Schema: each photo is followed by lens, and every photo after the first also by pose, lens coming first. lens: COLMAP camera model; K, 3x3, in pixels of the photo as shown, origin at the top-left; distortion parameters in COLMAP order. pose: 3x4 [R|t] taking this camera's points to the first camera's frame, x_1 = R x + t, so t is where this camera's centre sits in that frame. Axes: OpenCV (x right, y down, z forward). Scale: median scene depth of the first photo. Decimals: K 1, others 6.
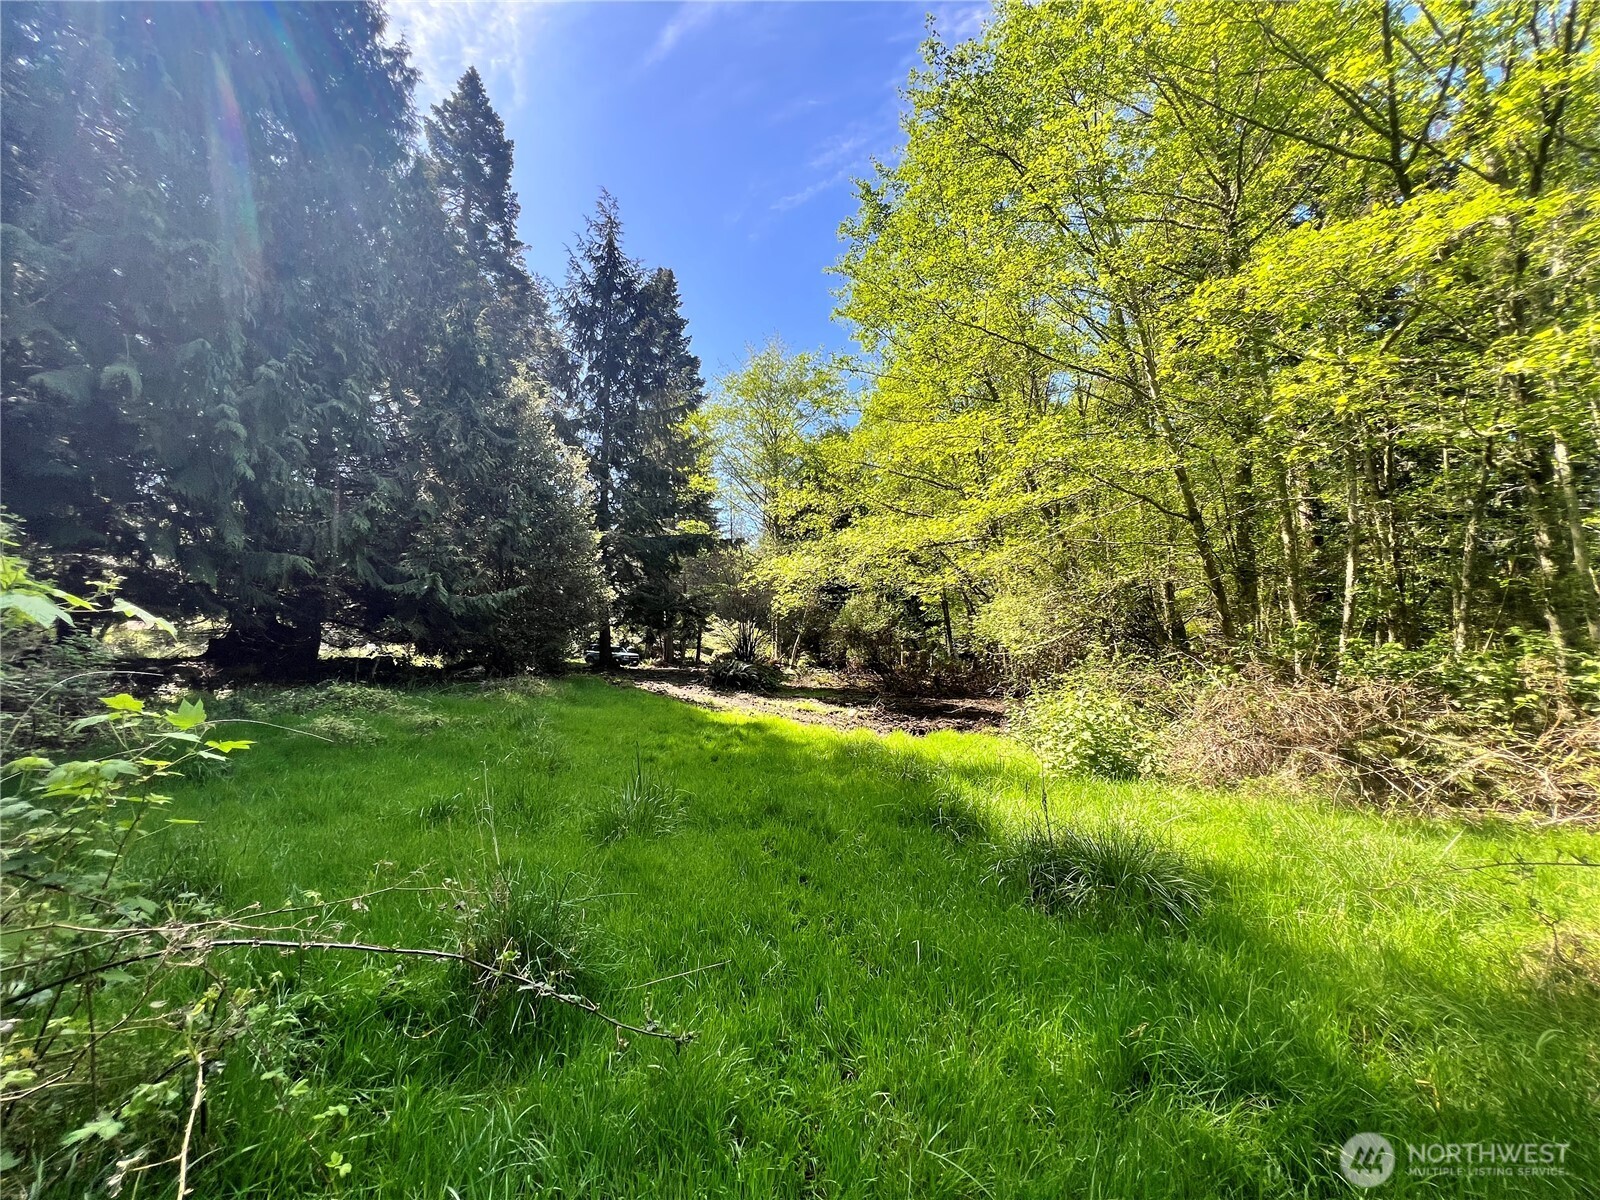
lens RADIAL K [[640.4, 0, 800.0], [0, 640.4, 600.0], [0, 0, 1]] dist [-0.000077, -0.000023]
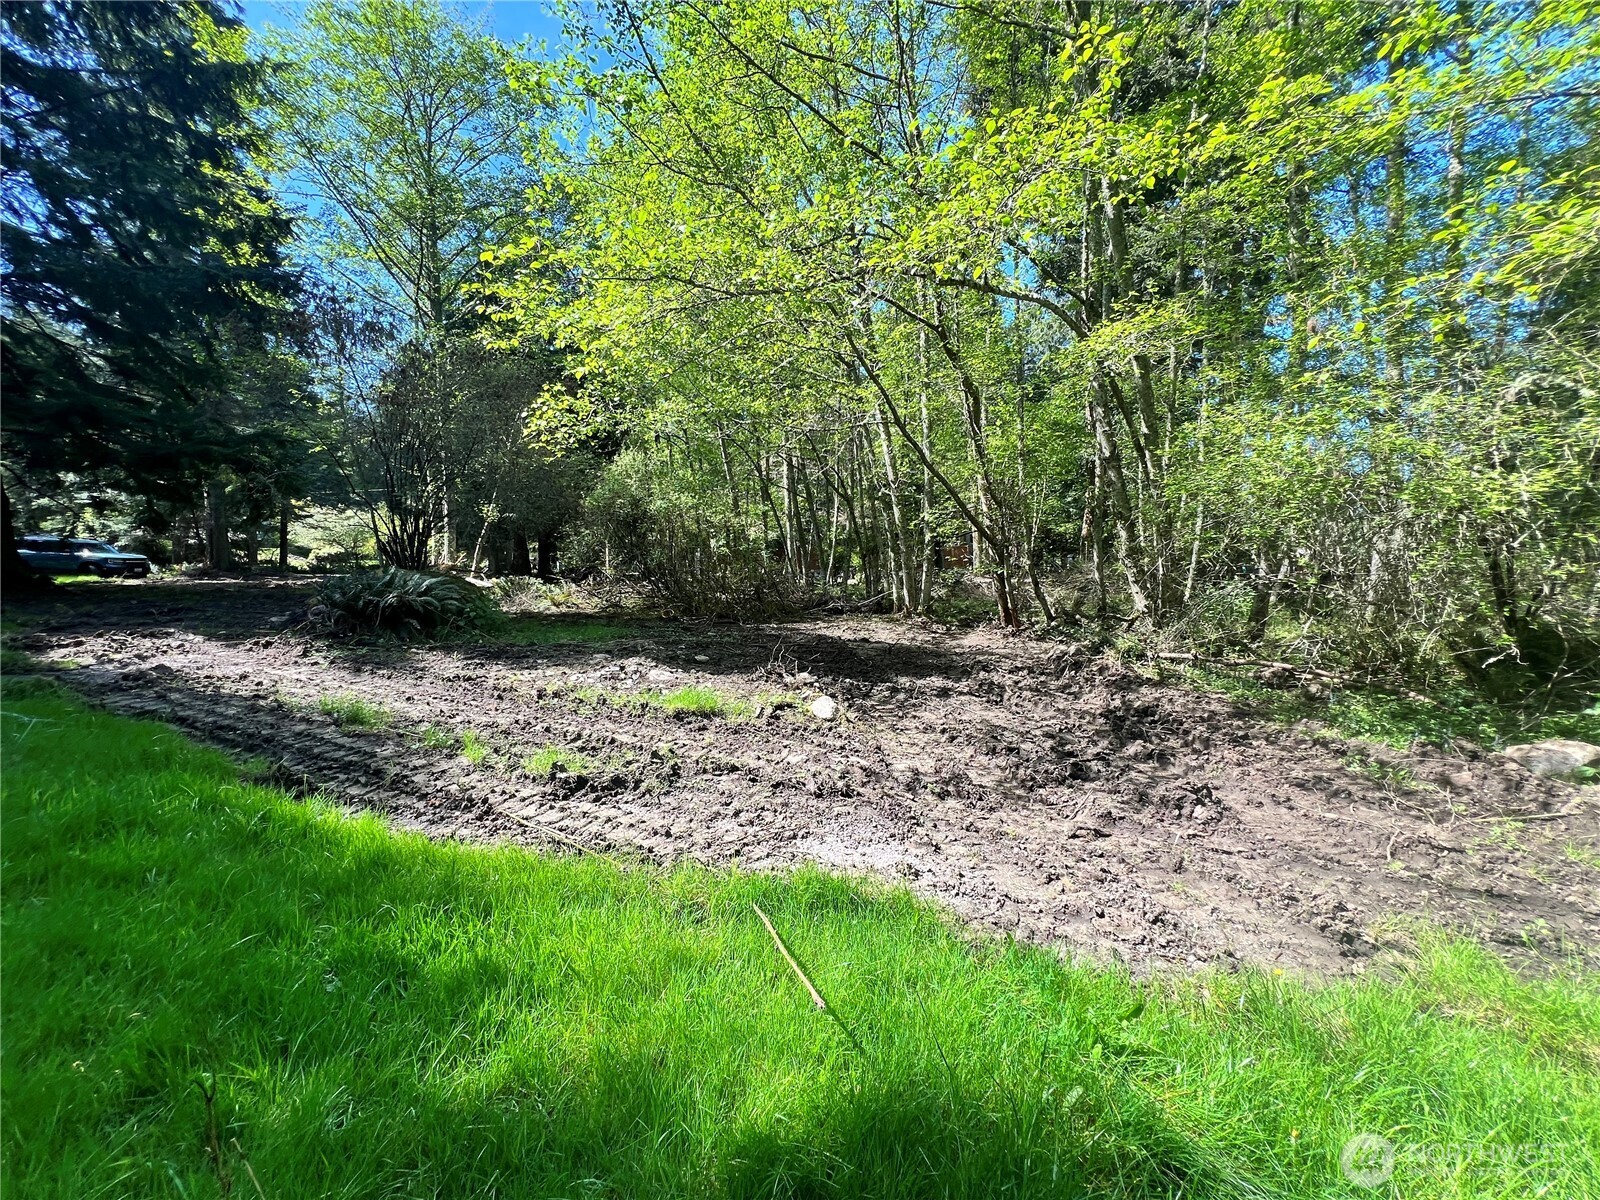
lens RADIAL K [[640.4, 0, 800.0], [0, 640.4, 600.0], [0, 0, 1]] dist [-0.000077, -0.000023]
pose [[0.867134, -0.040440, 0.496430, -0.039349], [-0.036986, 0.988718, 0.145148, 0.021072], [-0.496699, -0.144224, 0.855856, 0.243073]]
